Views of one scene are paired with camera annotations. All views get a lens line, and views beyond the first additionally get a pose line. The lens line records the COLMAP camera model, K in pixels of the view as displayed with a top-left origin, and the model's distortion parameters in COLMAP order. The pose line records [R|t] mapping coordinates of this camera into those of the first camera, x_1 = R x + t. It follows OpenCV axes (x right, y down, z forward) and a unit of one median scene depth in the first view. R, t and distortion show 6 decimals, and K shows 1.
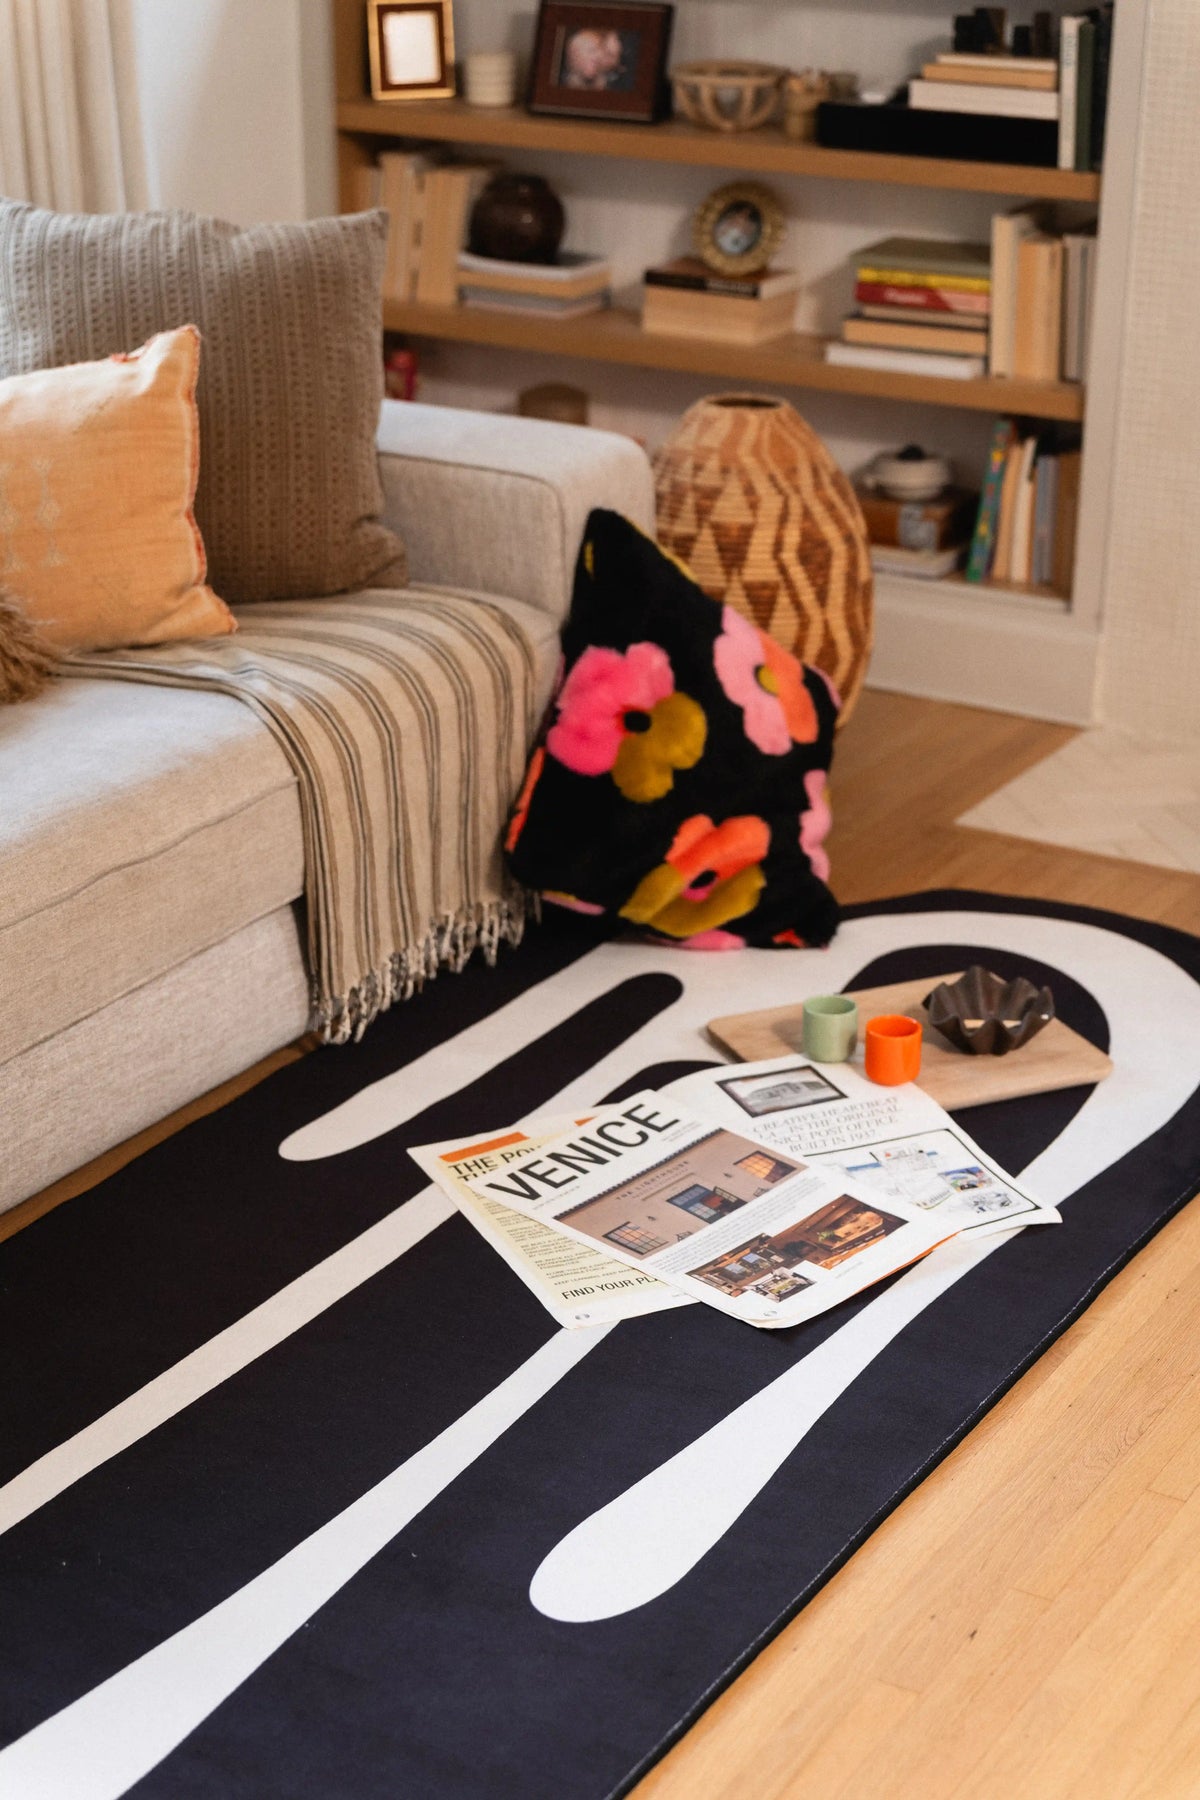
lens RADIAL K [[3255.5, 0, 594.4], [0, 3255.5, 930.4], [0, 0, 1]] dist [-0.024337, 0.189823]
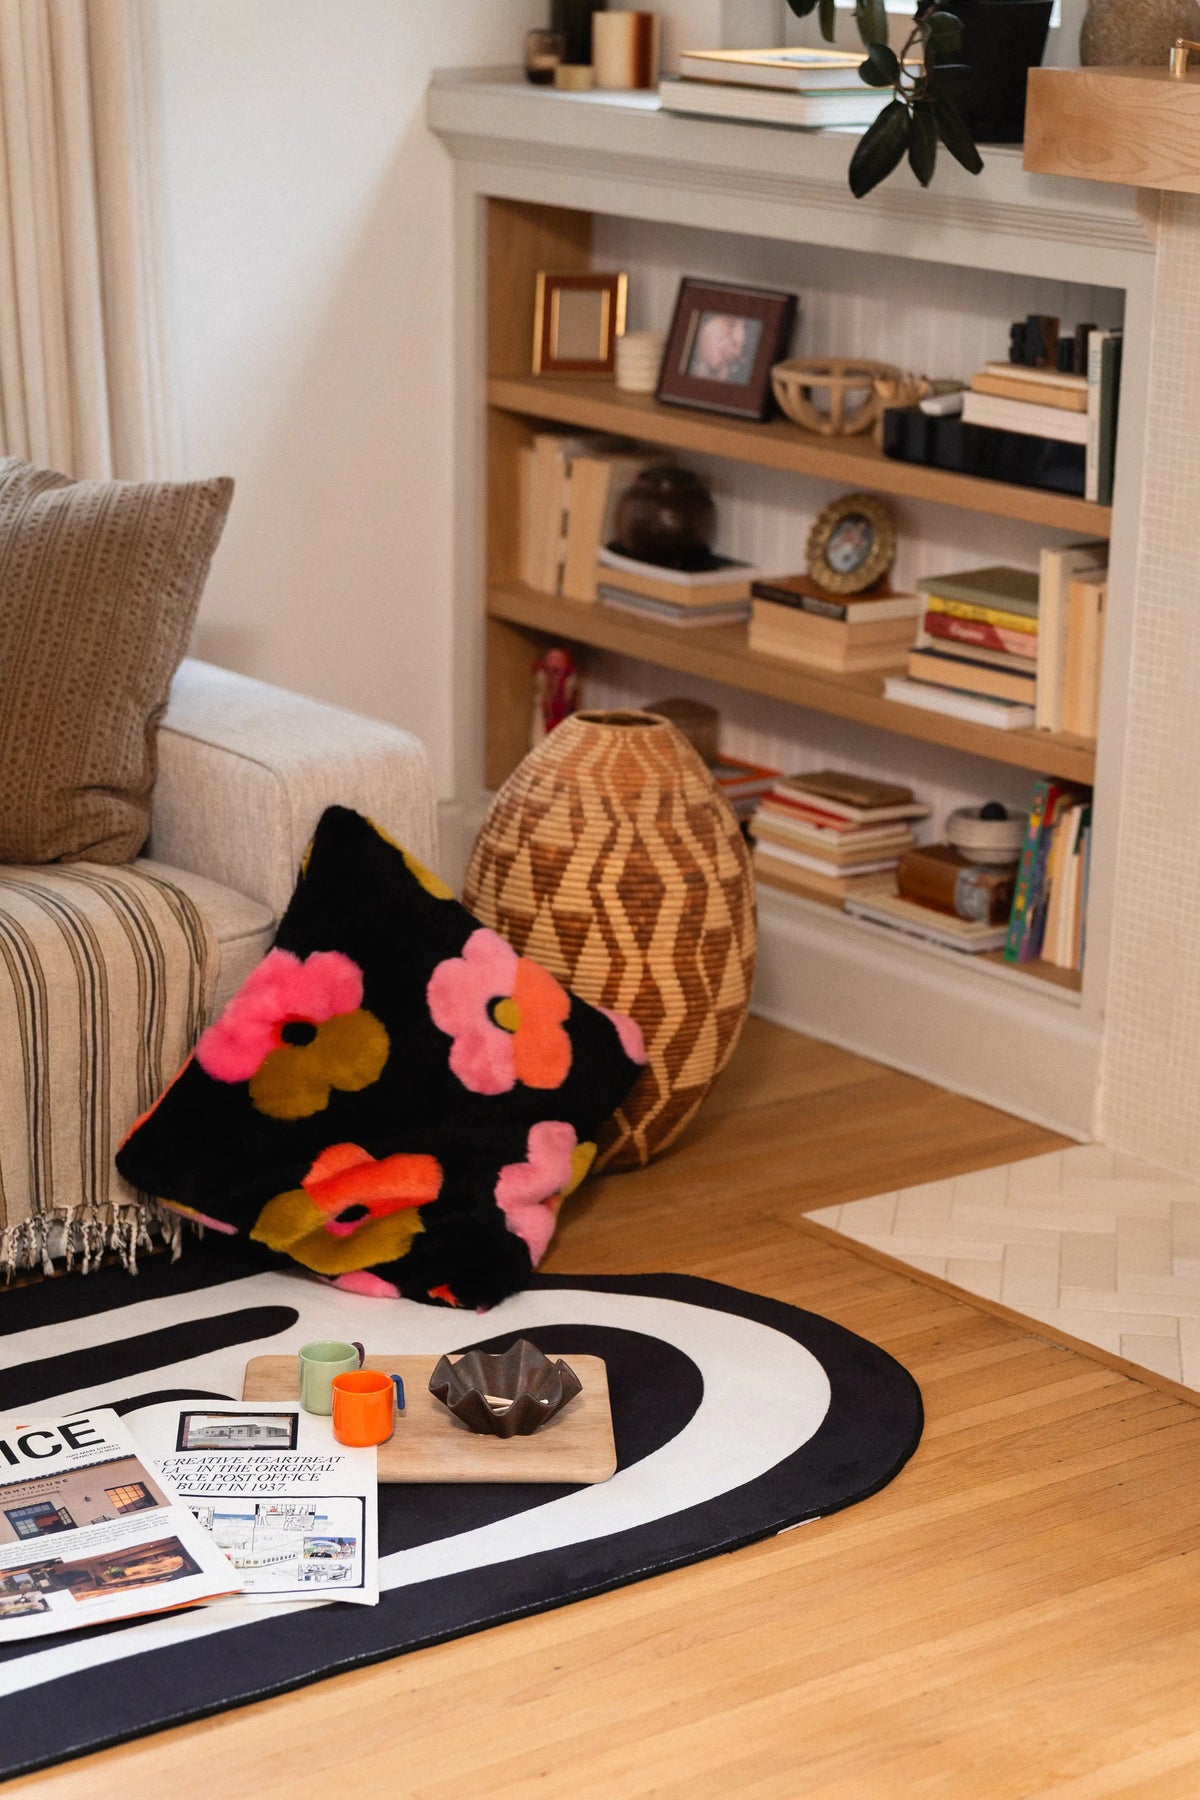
lens RADIAL K [[3942.7, 0, 569.3], [0, 3942.7, 970.5], [0, 0, 1]] dist [-0.009210, 0.009840]
pose [[0.930748, 0.119546, -0.345568, 0.430414], [-0.155741, 0.984647, -0.078841, -0.004826], [0.330837, 0.127200, 0.935076, -0.021646]]
